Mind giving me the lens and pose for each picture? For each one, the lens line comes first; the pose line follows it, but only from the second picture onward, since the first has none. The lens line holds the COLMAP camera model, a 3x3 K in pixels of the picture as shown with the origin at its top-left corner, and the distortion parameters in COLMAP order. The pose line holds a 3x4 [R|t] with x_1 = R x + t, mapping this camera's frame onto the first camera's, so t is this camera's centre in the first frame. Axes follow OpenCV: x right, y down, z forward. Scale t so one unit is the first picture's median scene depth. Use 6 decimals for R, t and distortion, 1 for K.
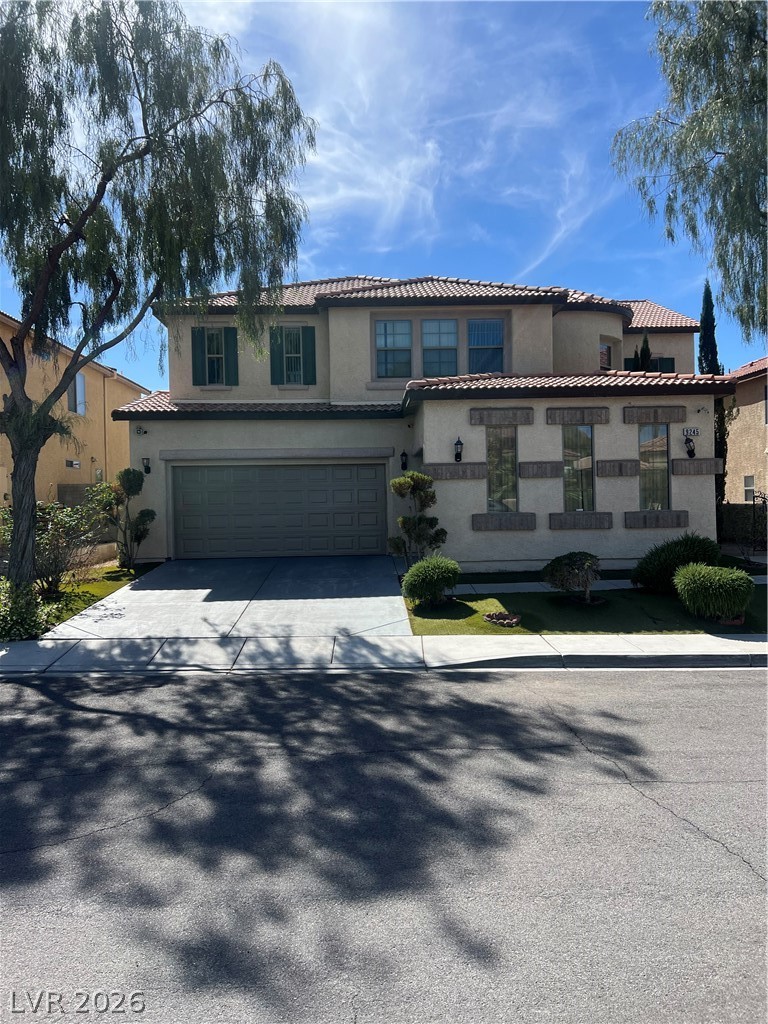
lens RADIAL K [[769.0, 0, 384.0], [0, 769.0, 512.0], [0, 0, 1]] dist [0.029078, -0.003697]
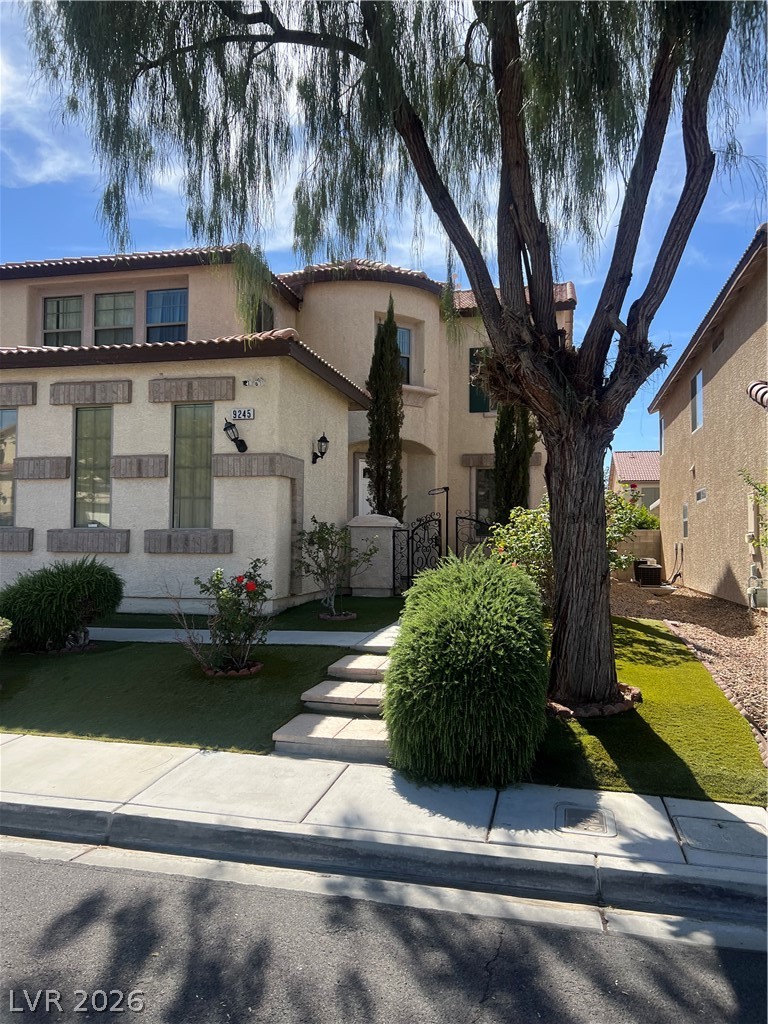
lens RADIAL K [[769.0, 0, 384.0], [0, 769.0, 512.0], [0, 0, 1]] dist [0.029078, -0.003697]
pose [[0.969097, 0.015465, -0.246193, 0.686549], [-0.028050, 0.998468, -0.047696, 0.011102], [0.245078, 0.053128, 0.968047, 0.380635]]
